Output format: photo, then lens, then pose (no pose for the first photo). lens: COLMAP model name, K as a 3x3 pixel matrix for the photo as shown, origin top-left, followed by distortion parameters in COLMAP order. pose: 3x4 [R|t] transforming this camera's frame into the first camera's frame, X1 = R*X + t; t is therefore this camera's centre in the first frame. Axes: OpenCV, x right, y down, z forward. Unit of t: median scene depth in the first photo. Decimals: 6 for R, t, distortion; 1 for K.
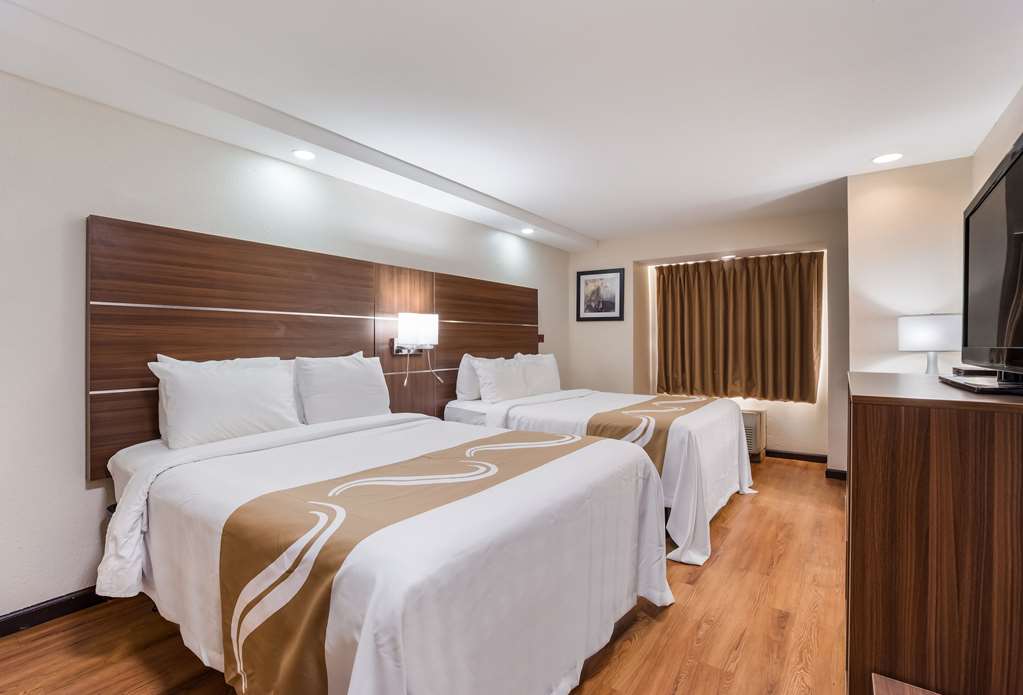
lens RADIAL K [[466.8, 0, 509.7], [0, 466.8, 343.7], [0, 0, 1]] dist [-0.005895, 0.000051]
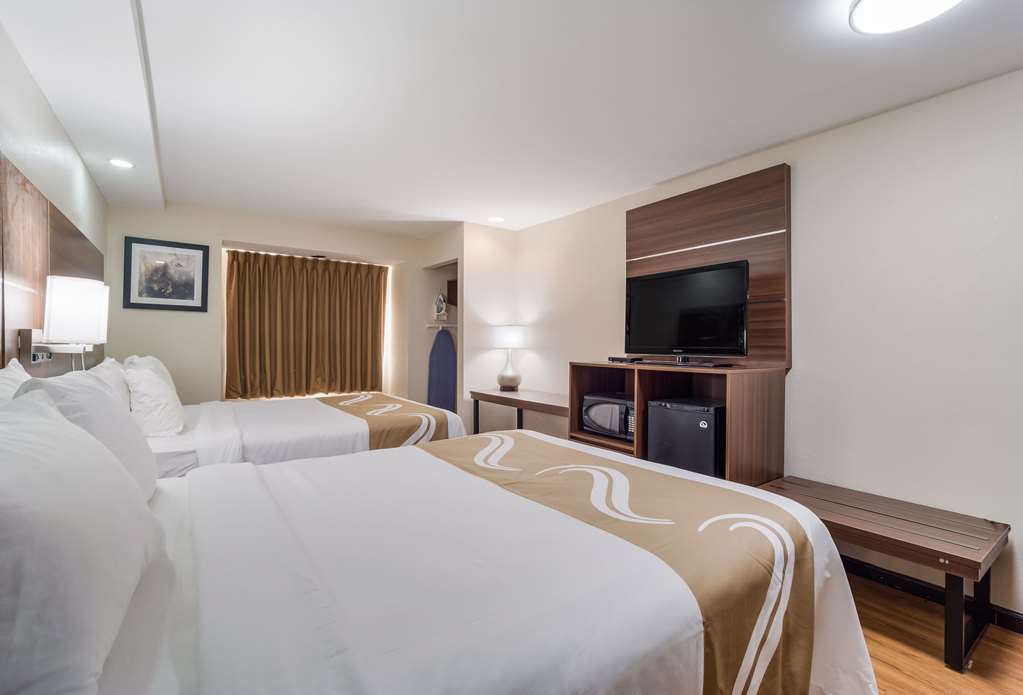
lens RADIAL K [[466.8, 0, 505.7], [0, 466.8, 345.9], [0, 0, 1]] dist [-0.005895, 0.000051]
pose [[0.350452, -0.002852, 0.936576, -0.487397], [-0.009410, 0.999934, 0.006566, -0.002355], [-0.936534, -0.011114, 0.350402, 0.368711]]
